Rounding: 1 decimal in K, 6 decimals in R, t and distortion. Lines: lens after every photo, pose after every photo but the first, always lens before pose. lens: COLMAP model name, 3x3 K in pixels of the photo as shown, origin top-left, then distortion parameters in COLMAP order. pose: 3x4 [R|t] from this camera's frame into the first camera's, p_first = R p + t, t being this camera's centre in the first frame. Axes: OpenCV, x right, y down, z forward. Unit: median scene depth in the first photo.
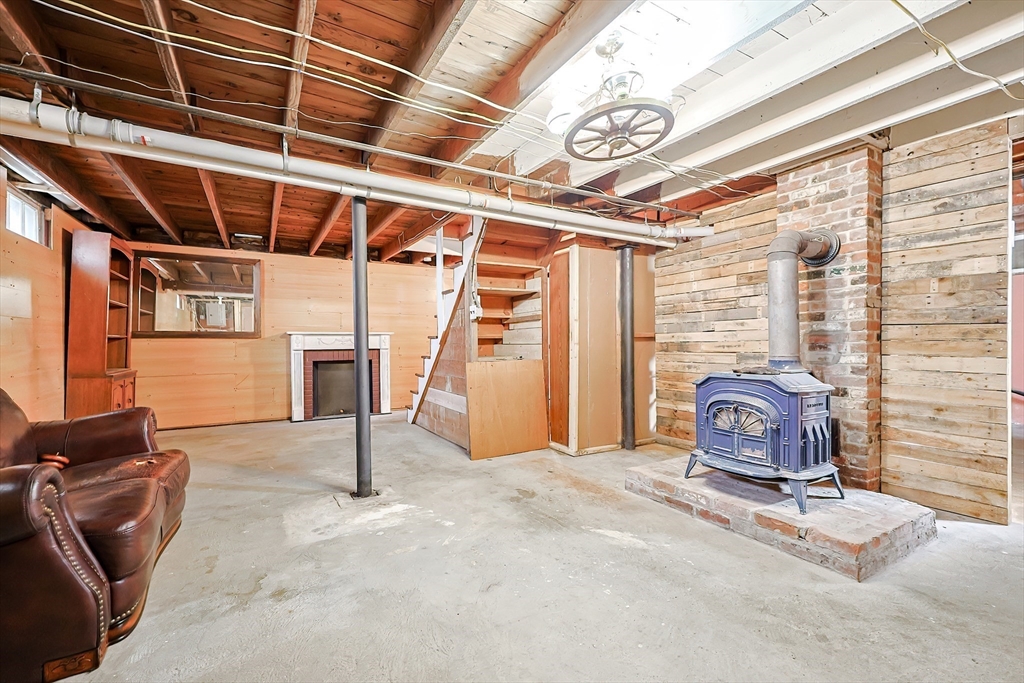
lens RADIAL K [[433.0, 0, 511.3], [0, 433.0, 342.2], [0, 0, 1]] dist [0.005866, -0.000891]
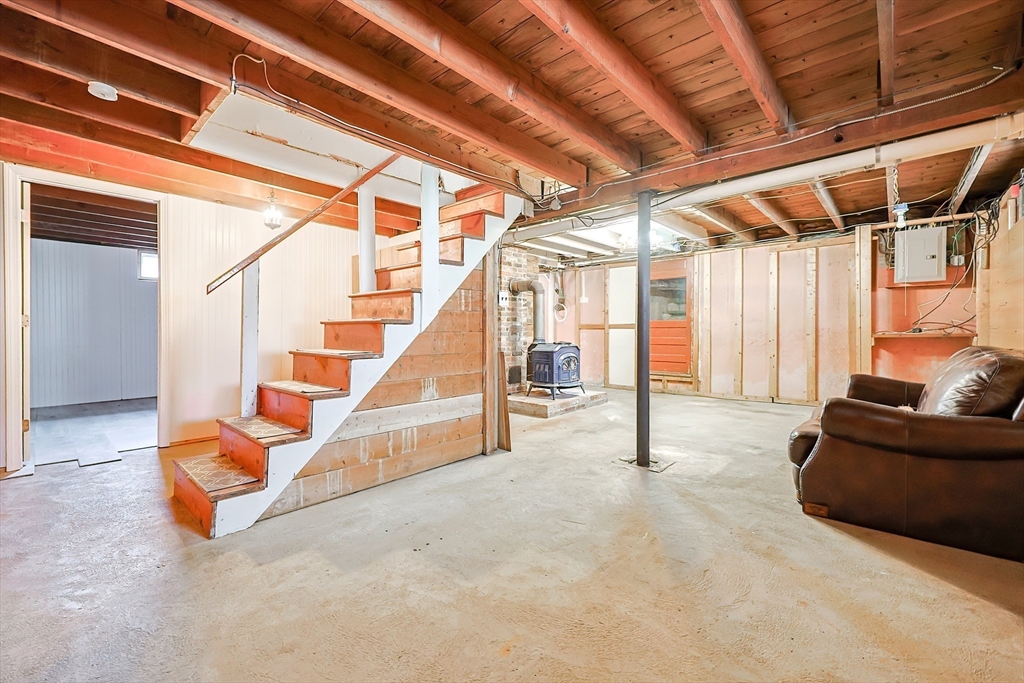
lens RADIAL K [[433.0, 0, 510.5], [0, 433.0, 333.6], [0, 0, 1]] dist [0.005866, -0.000891]
pose [[-0.304110, -0.001836, 0.952635, -1.337606], [0.002150, 0.999994, 0.002613, 0.006328], [-0.952634, 0.002843, -0.304105, 1.697791]]
